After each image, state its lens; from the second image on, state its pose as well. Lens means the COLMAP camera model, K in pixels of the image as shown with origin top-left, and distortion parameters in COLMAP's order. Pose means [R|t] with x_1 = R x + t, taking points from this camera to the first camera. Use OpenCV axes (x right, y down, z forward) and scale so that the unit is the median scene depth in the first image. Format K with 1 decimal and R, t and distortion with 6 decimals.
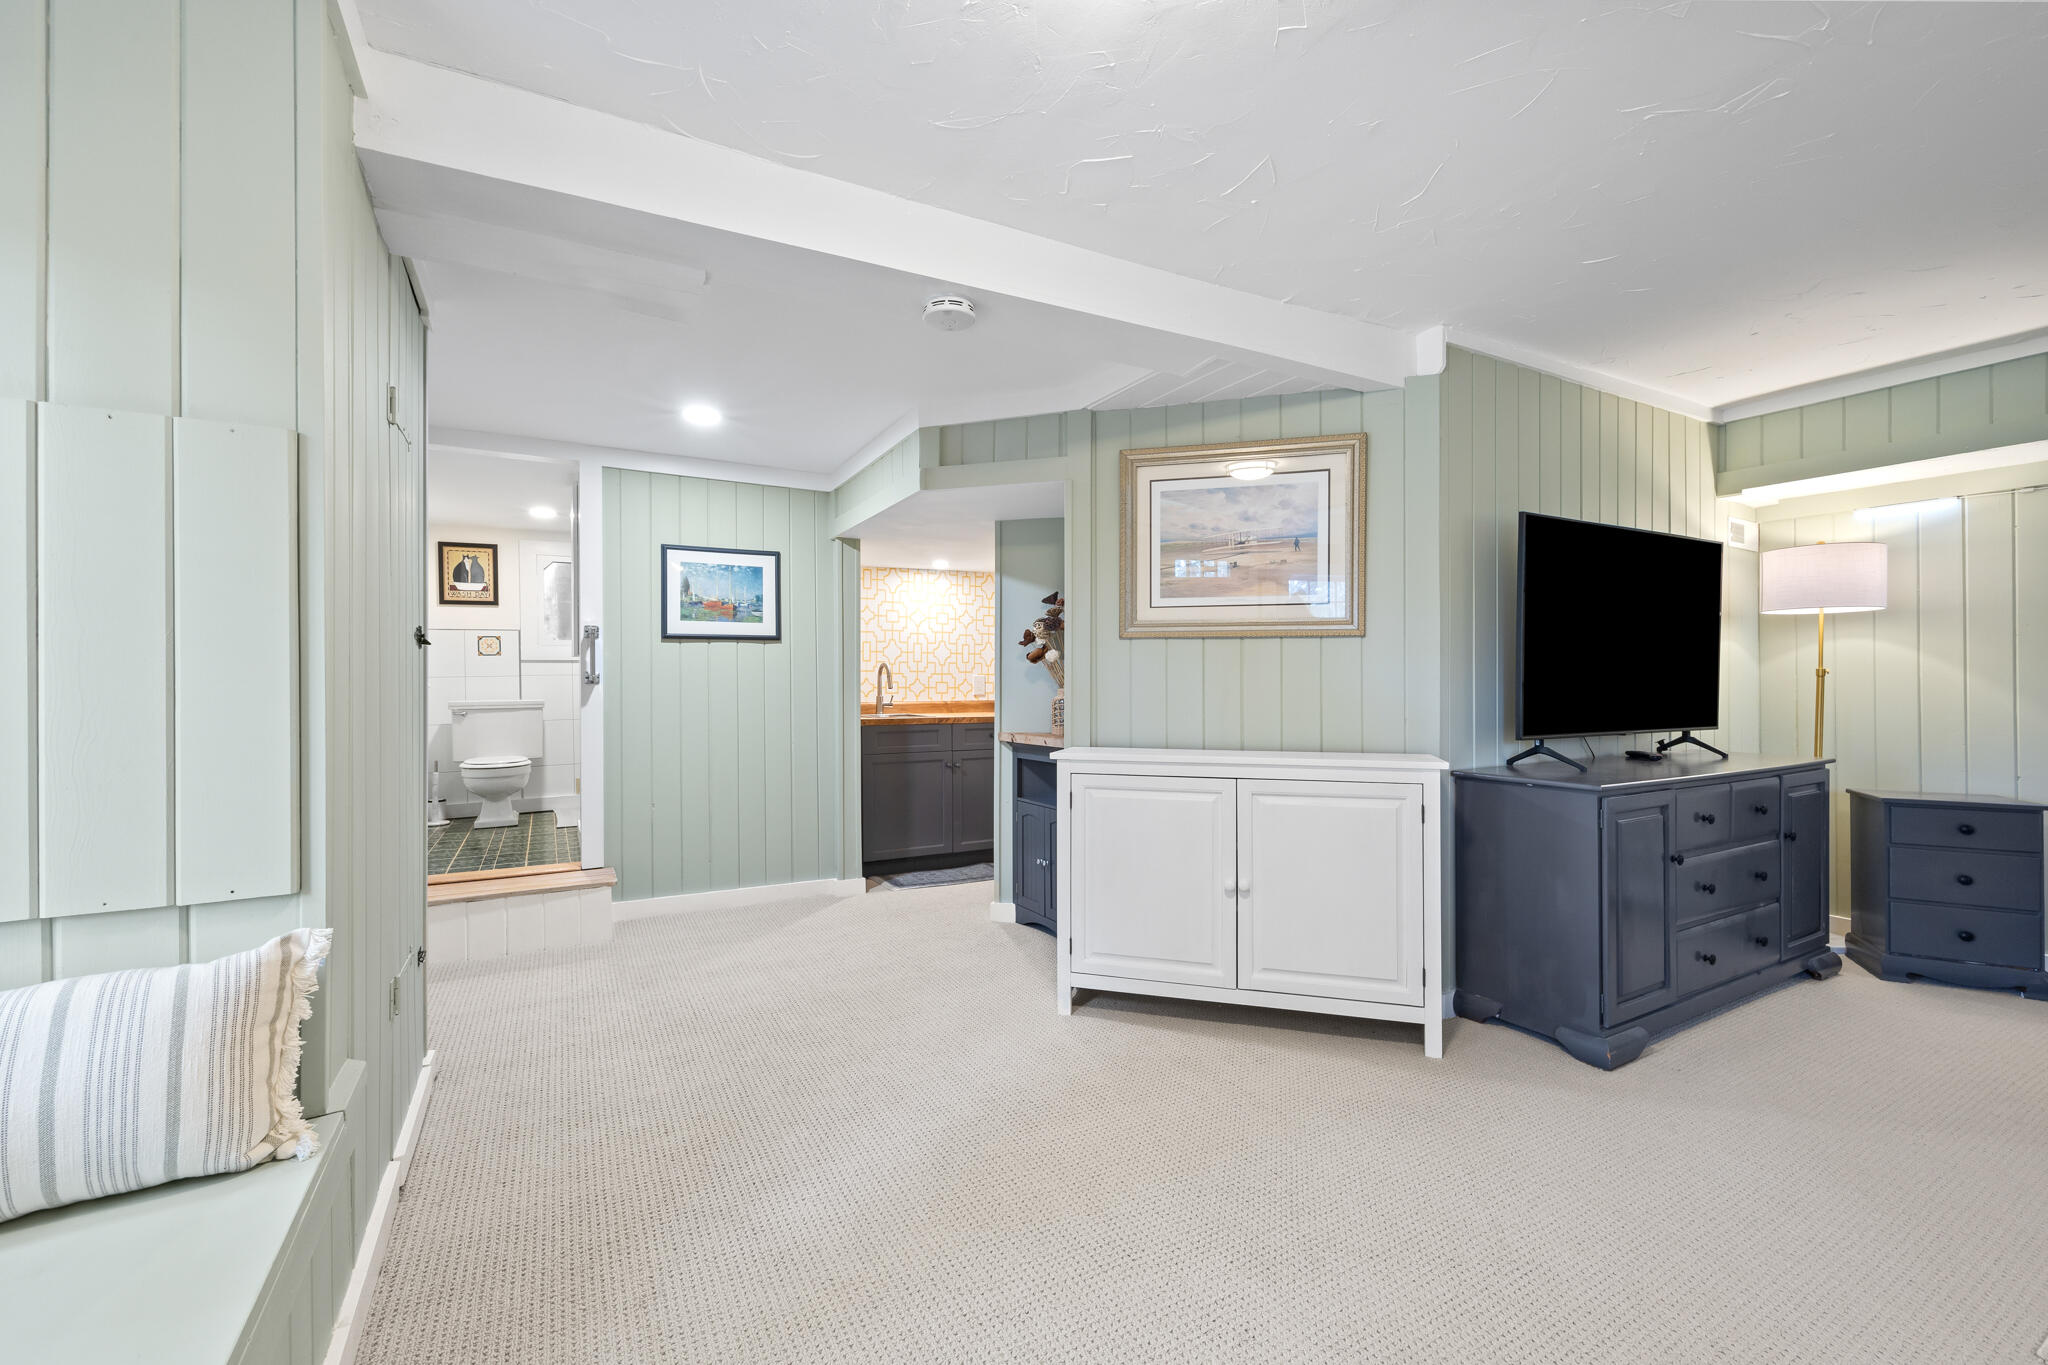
lens RADIAL K [[834.5, 0, 1026.5], [0, 834.5, 684.7], [0, 0, 1]] dist [-0.003687, -0.000029]
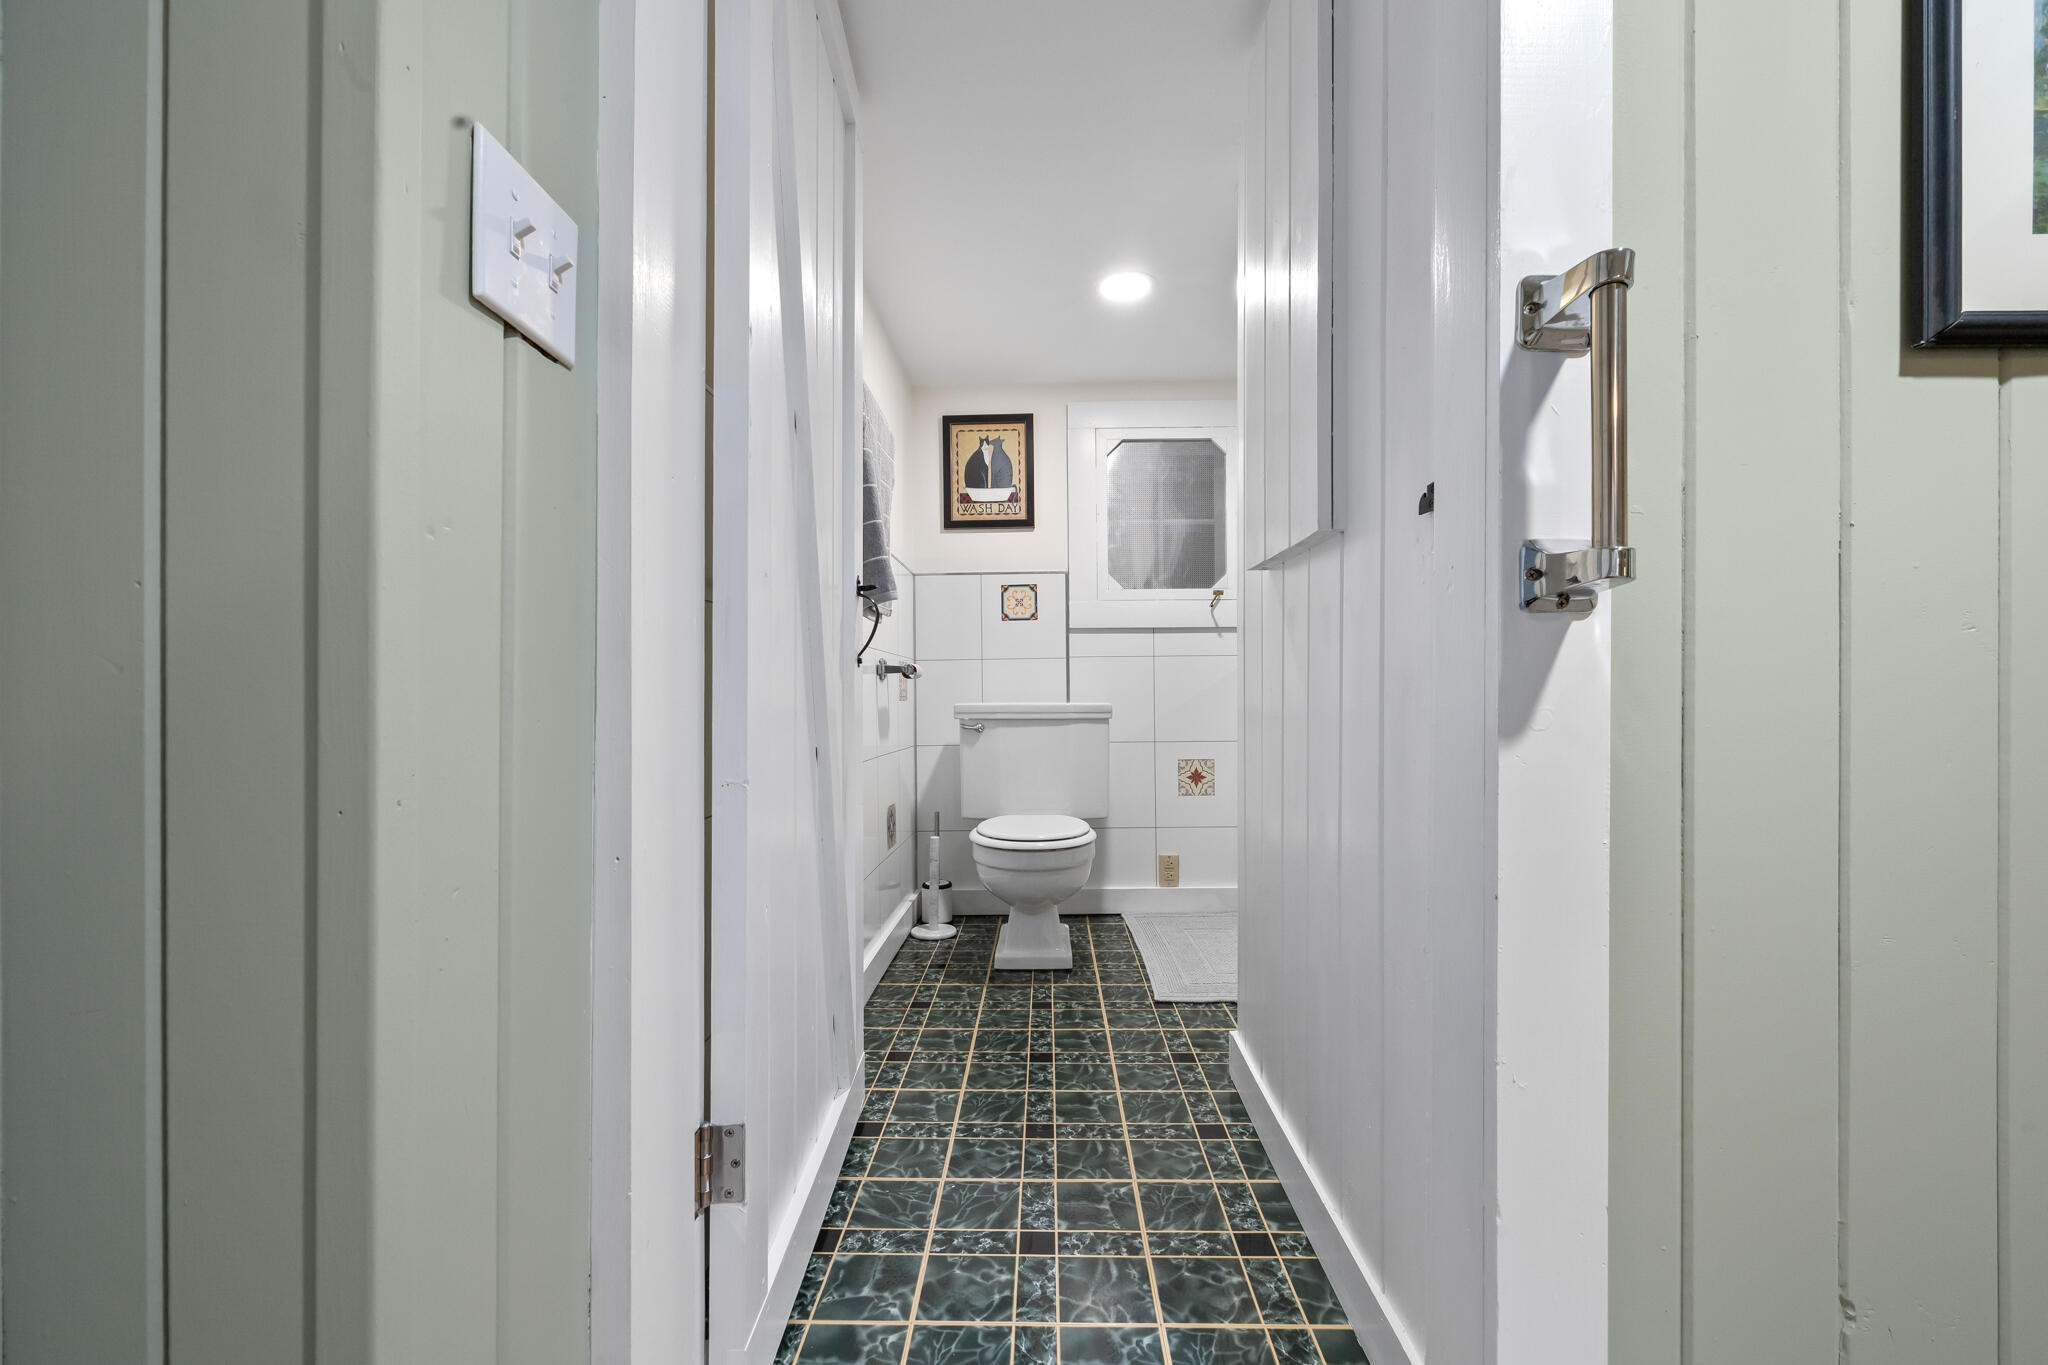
lens RADIAL K [[834.5, 0, 1029.2], [0, 834.5, 692.4], [0, 0, 1]] dist [-0.003687, -0.000029]
pose [[0.853558, 0.005680, -0.520967, -0.360276], [-0.004898, 0.999984, 0.002878, 0.010949], [0.520975, 0.000095, 0.853572, 0.545786]]
